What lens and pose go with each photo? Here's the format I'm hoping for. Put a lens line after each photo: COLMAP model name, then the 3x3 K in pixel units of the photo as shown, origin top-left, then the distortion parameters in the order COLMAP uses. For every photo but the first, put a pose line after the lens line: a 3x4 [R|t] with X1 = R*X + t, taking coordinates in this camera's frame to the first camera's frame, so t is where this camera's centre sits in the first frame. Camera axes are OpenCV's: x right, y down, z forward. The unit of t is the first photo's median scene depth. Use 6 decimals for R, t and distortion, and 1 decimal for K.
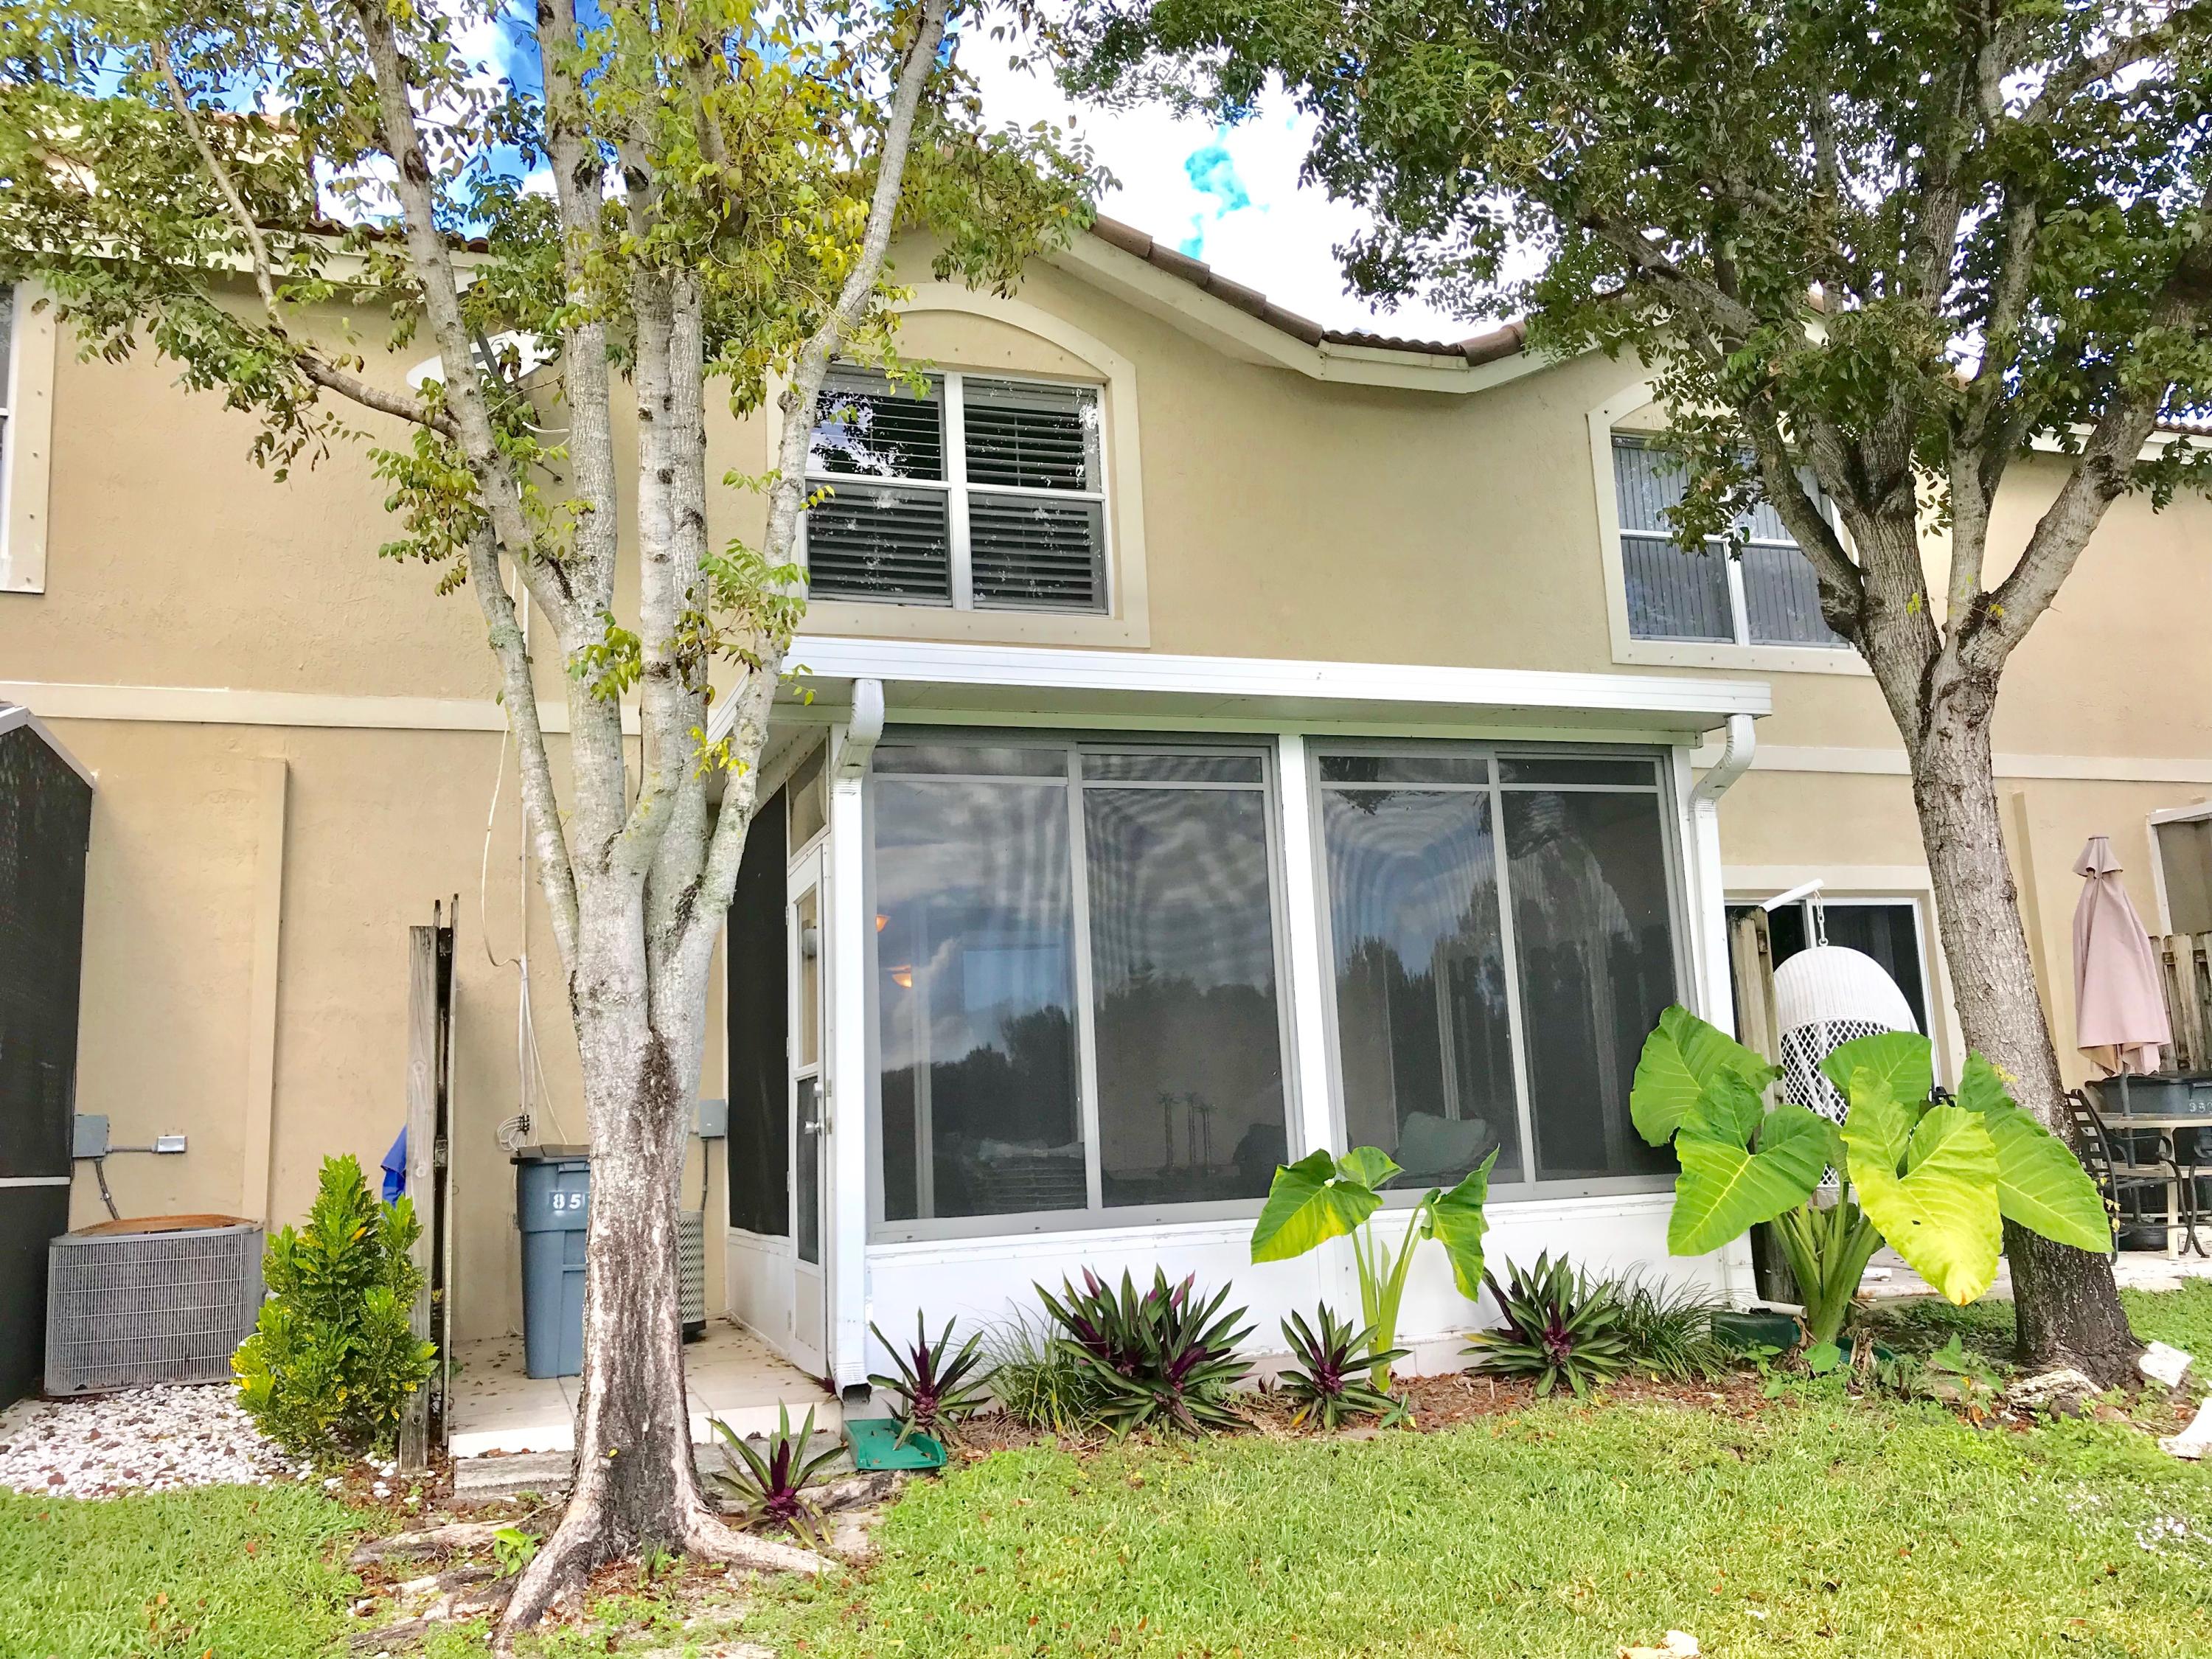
lens RADIAL K [[1815.2, 0, 1111.6], [0, 1815.2, 842.4], [0, 0, 1]] dist [0.025727, -0.022630]
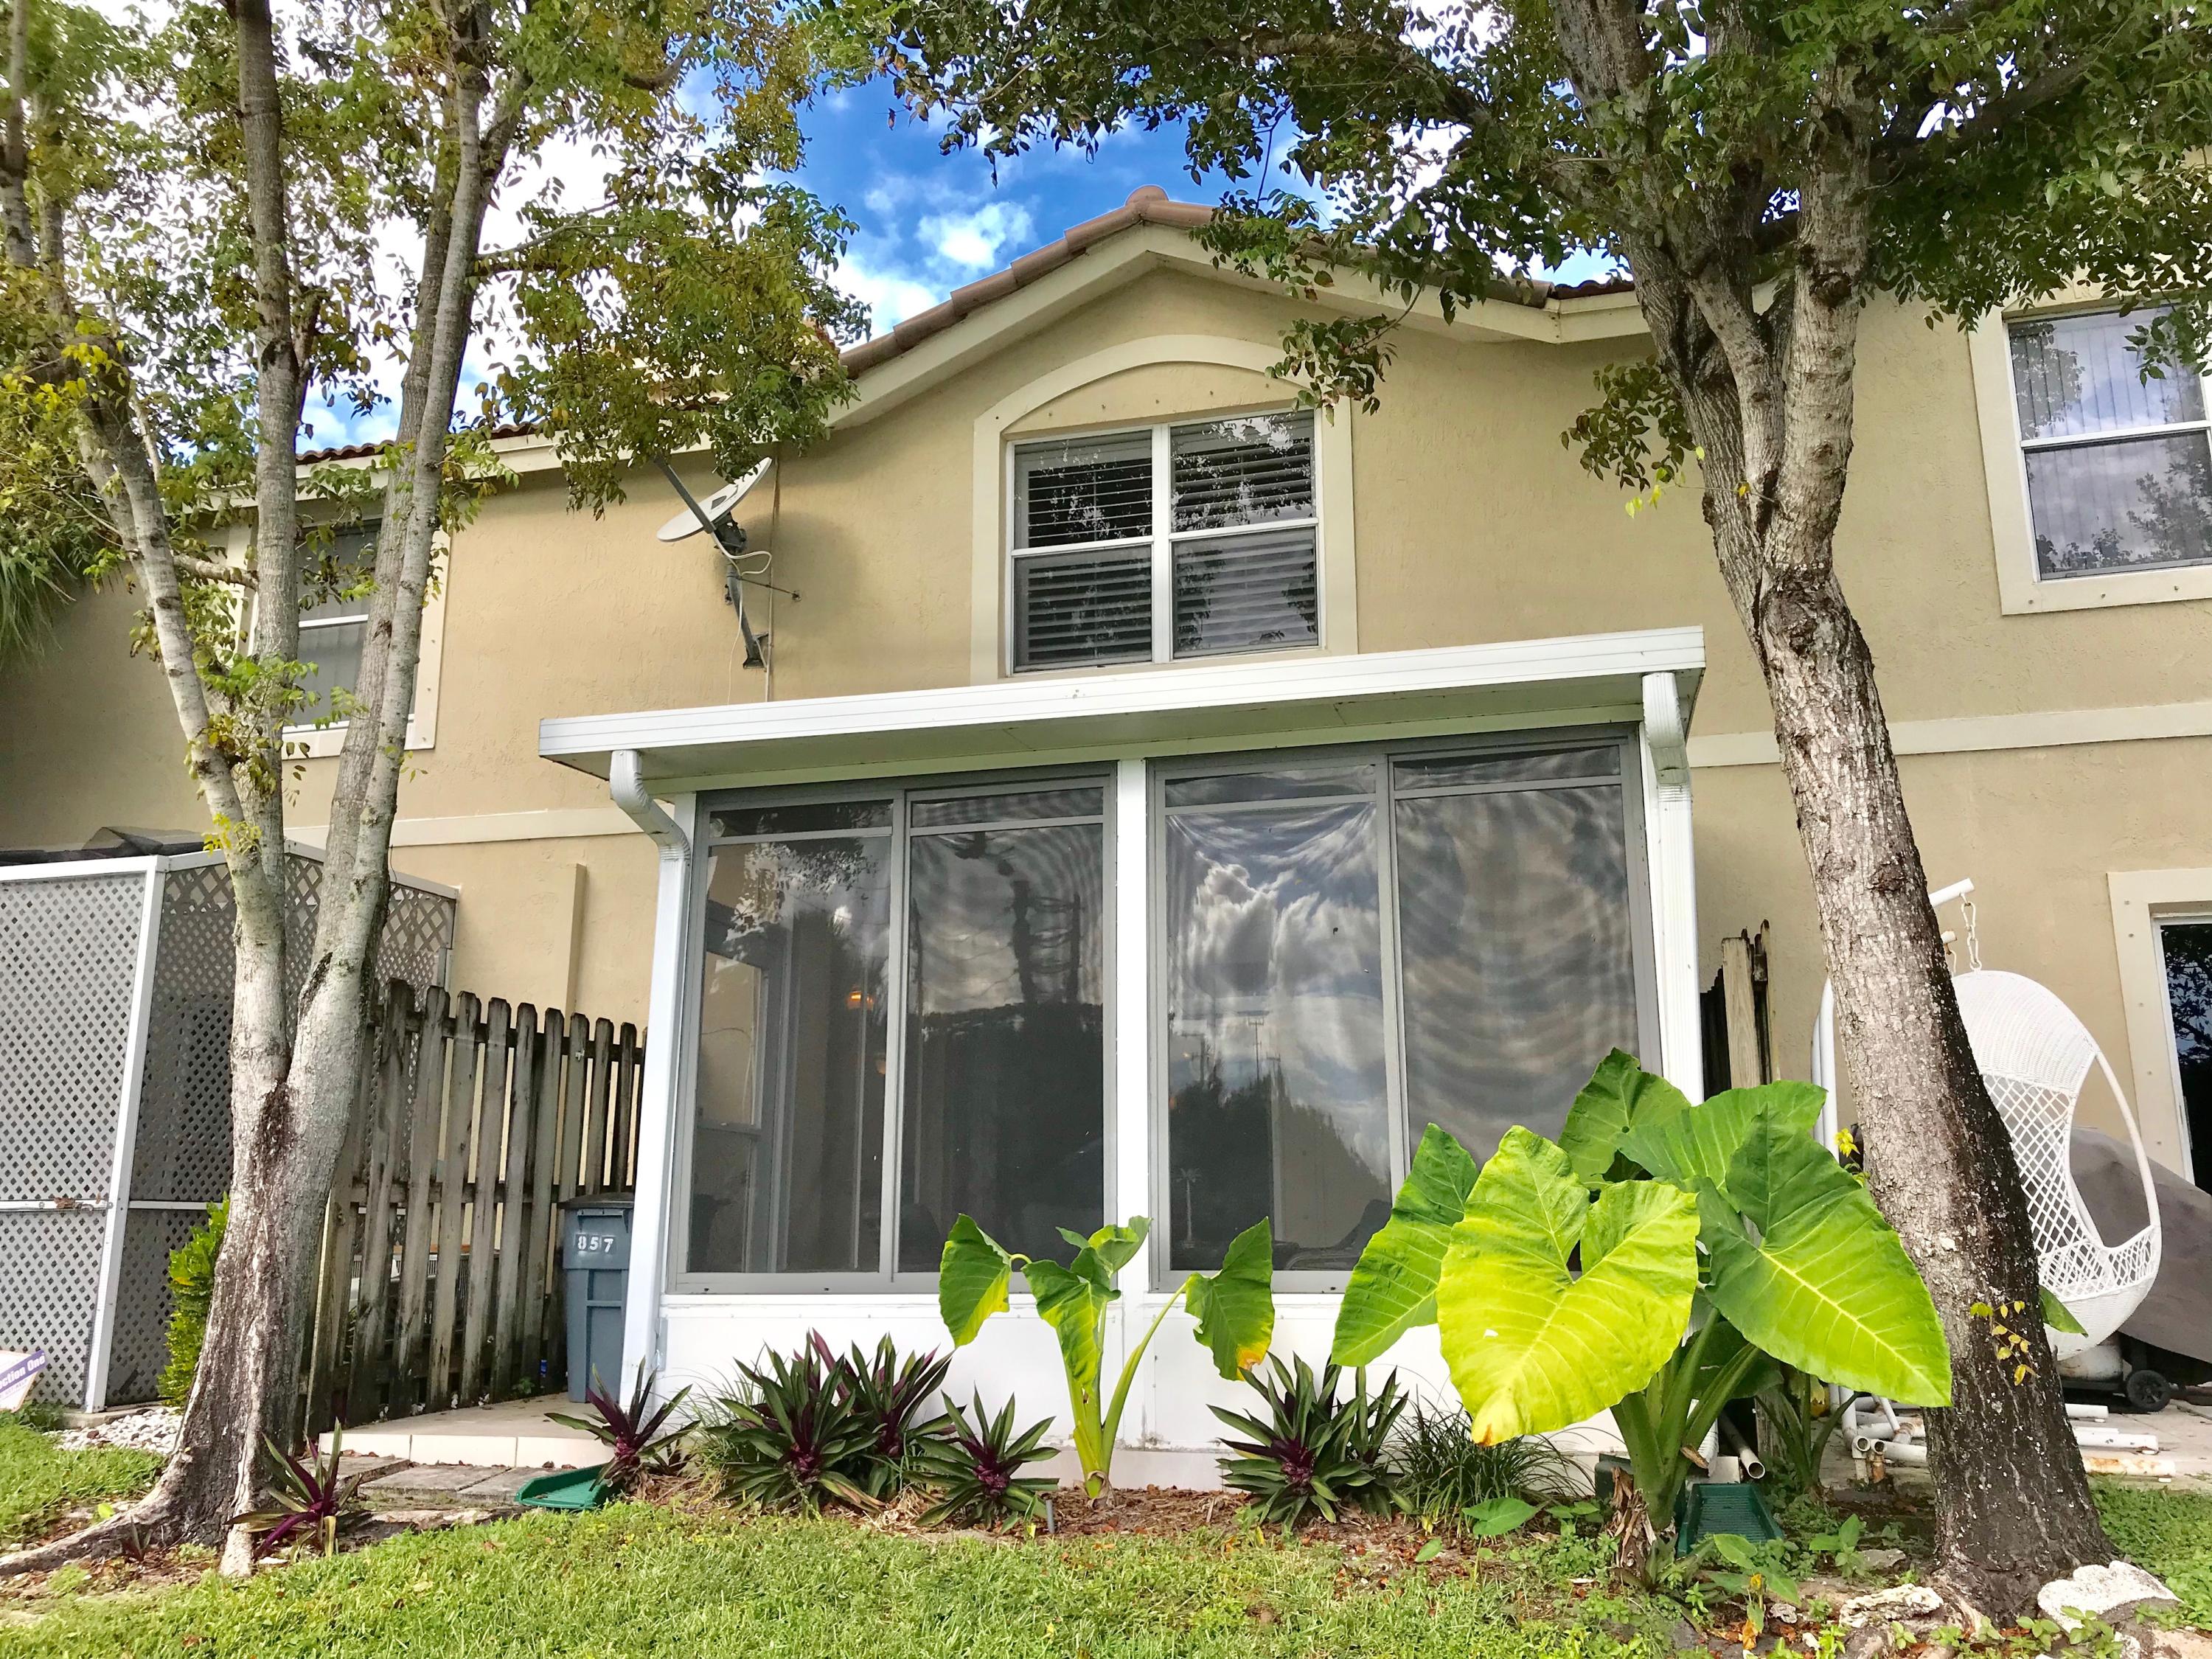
lens RADIAL K [[1815.2, 0, 1109.4], [0, 1815.2, 815.1], [0, 0, 1]] dist [0.025727, -0.022630]
pose [[0.825748, -0.086149, -0.557421, 0.598893], [0.052768, 0.995732, -0.075720, 0.037177], [0.561565, 0.033111, 0.826770, 0.245783]]
